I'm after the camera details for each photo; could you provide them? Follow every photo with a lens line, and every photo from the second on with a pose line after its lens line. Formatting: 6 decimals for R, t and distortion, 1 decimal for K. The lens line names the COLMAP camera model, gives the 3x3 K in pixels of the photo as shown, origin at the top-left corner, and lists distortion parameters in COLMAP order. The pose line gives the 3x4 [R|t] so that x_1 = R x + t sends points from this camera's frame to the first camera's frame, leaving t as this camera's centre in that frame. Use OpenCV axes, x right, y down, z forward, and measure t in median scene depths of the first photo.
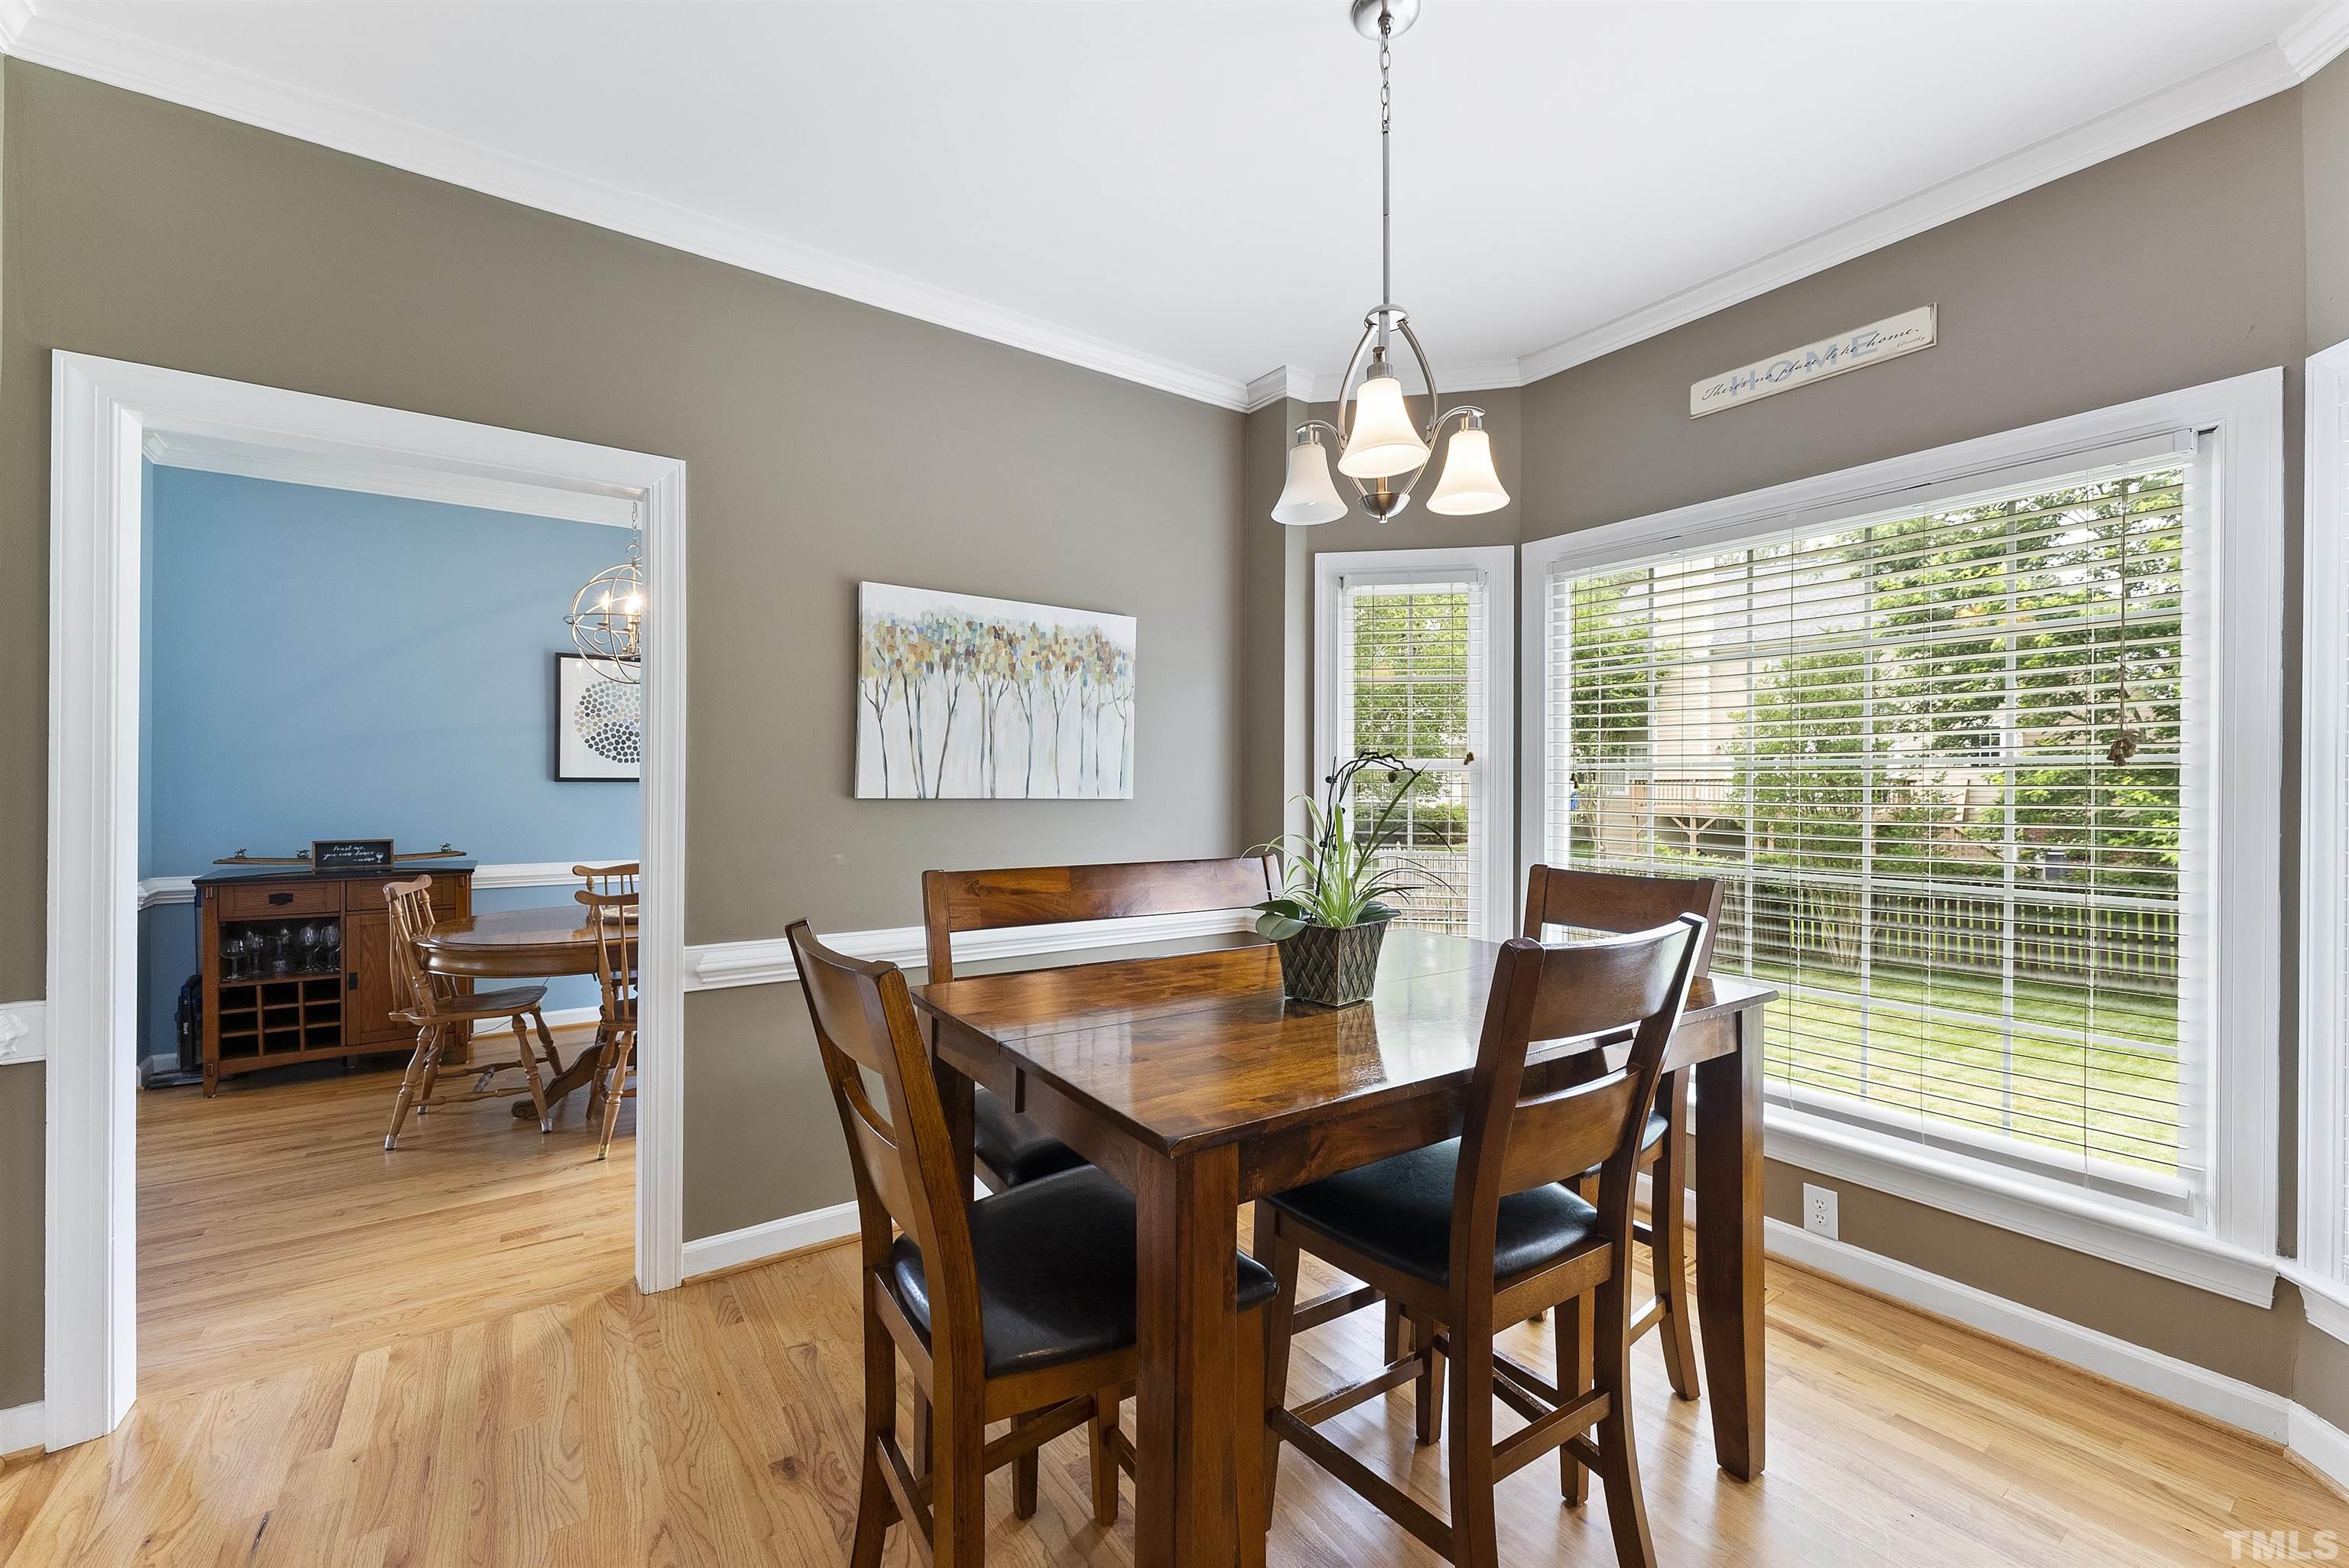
lens RADIAL K [[944.9, 0, 1172.5], [0, 944.9, 791.0], [0, 0, 1]] dist [-0.001373, -0.000075]
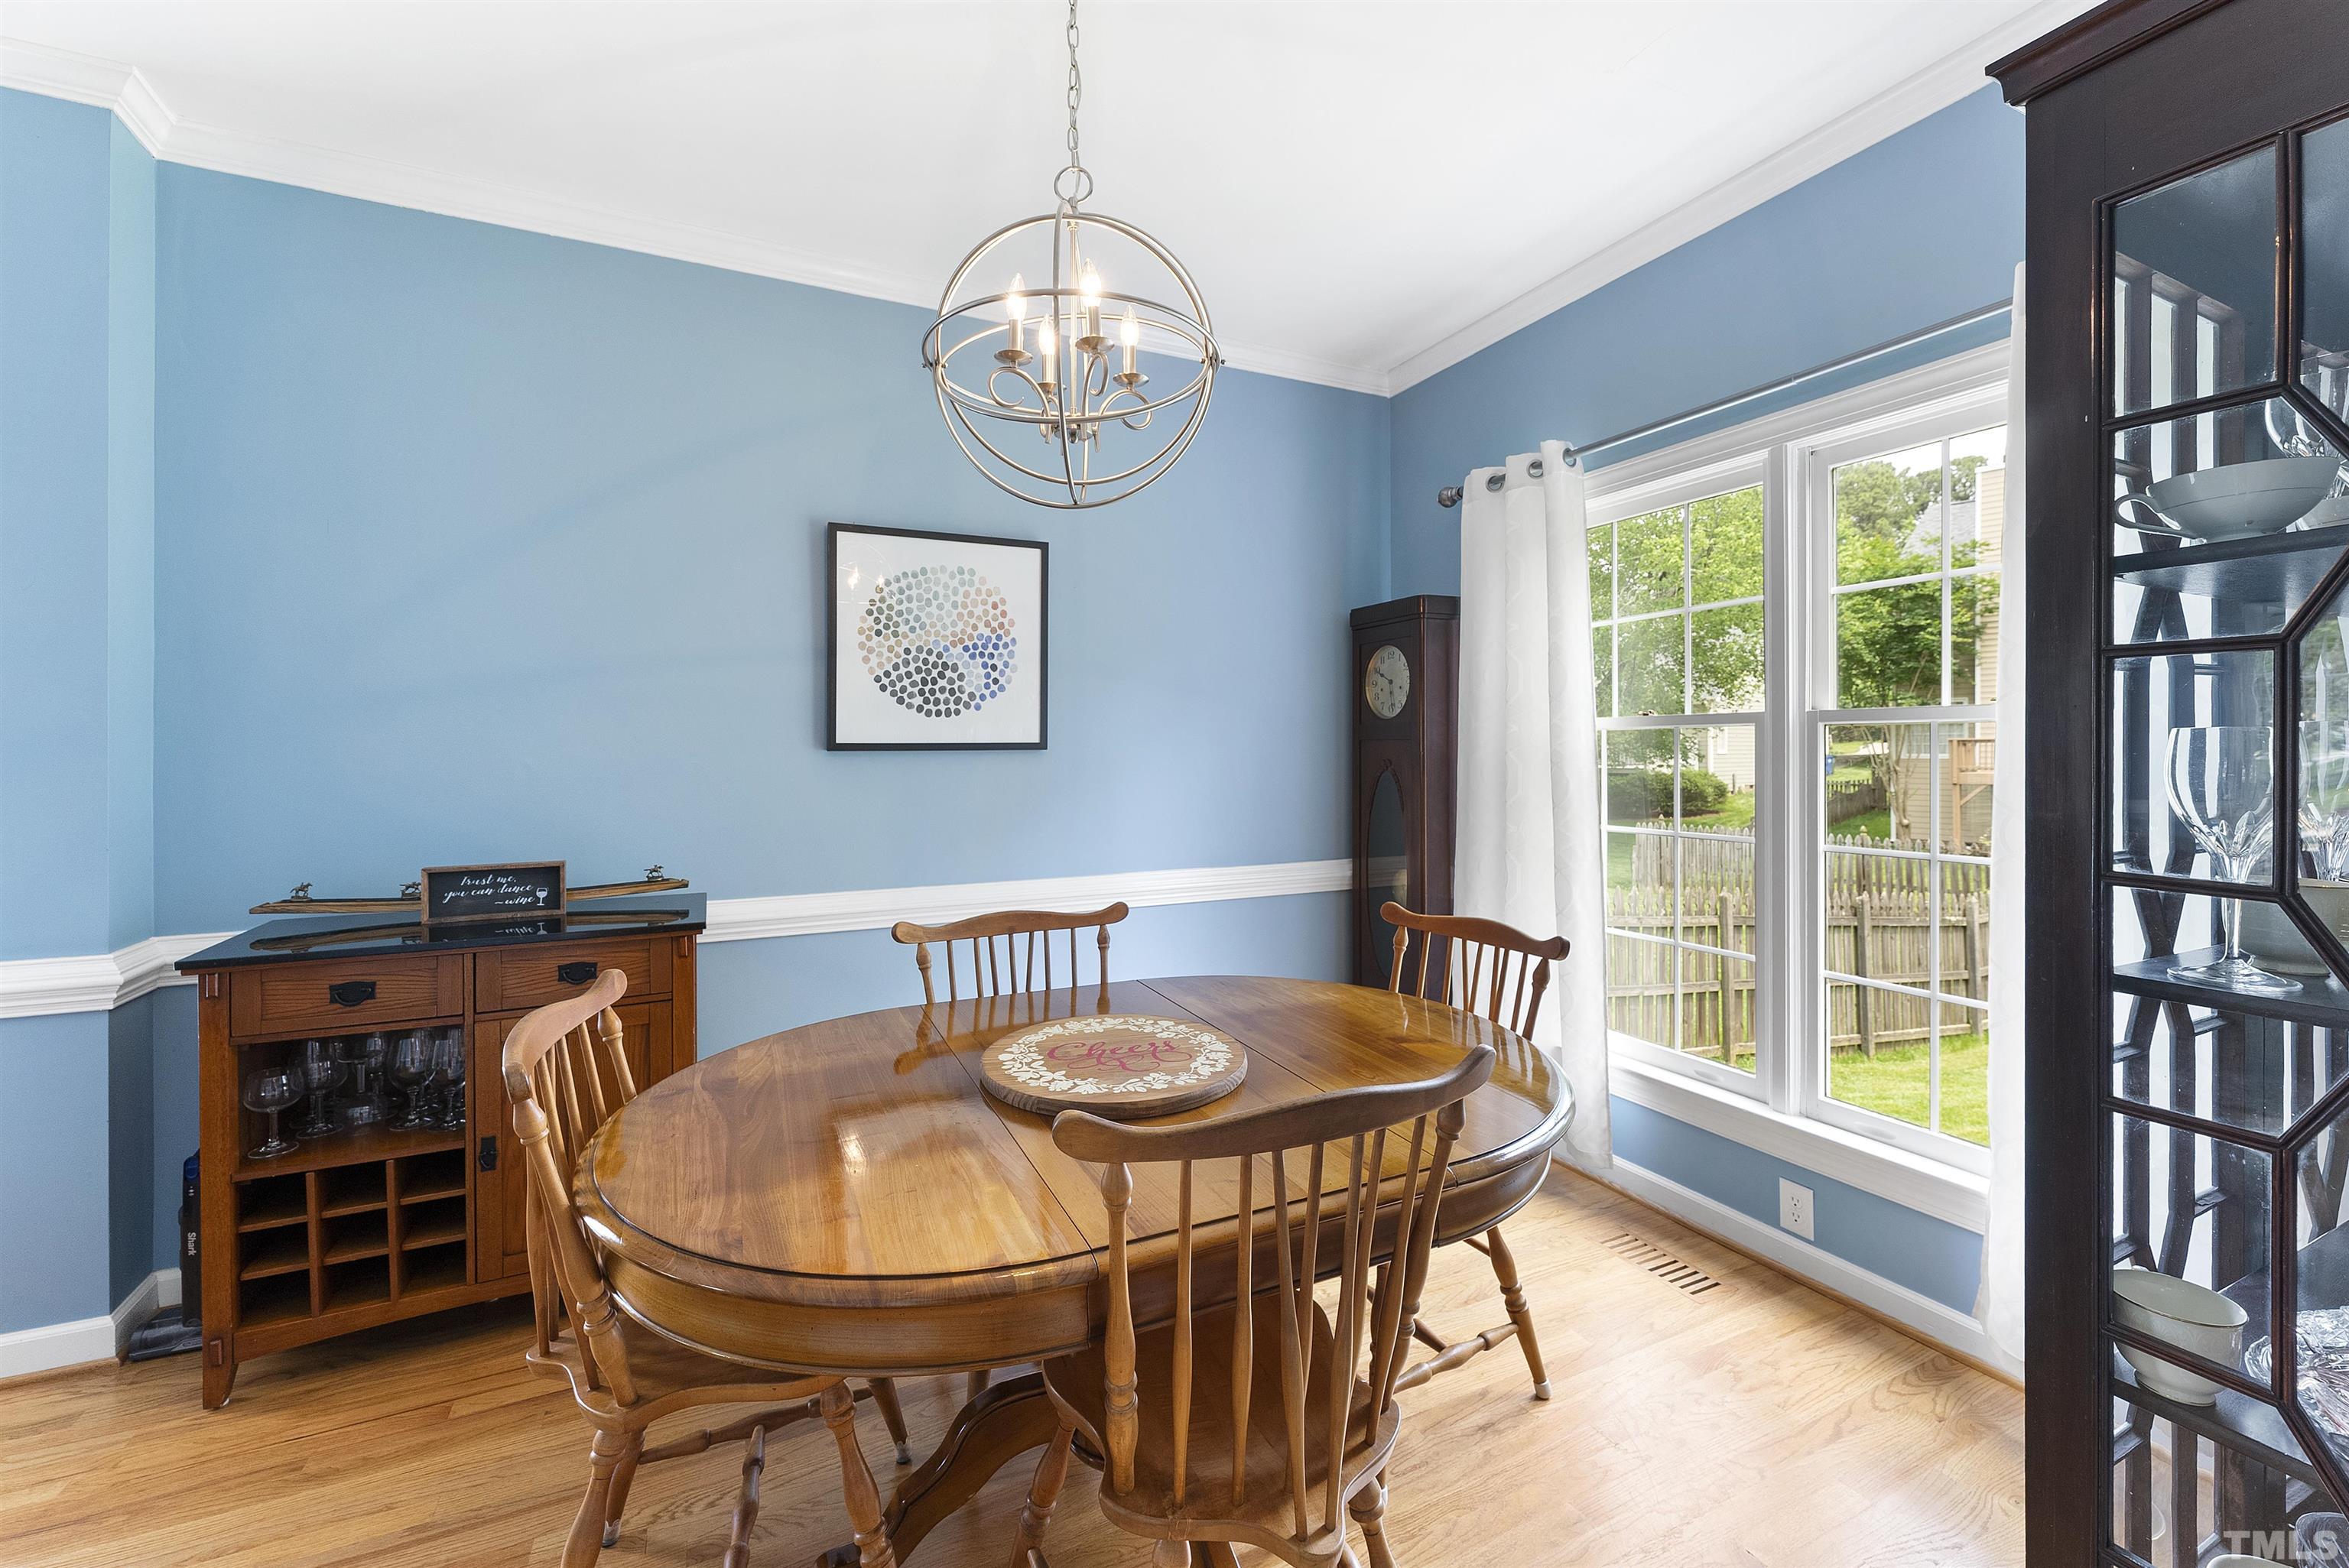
lens RADIAL K [[944.9, 0, 1167.0], [0, 944.9, 745.8], [0, 0, 1]] dist [-0.001373, -0.000075]
pose [[0.987998, -0.005048, -0.154386, -0.433075], [0.003684, 0.999952, -0.009117, -0.008046], [0.154424, 0.008439, 0.987969, 0.557944]]
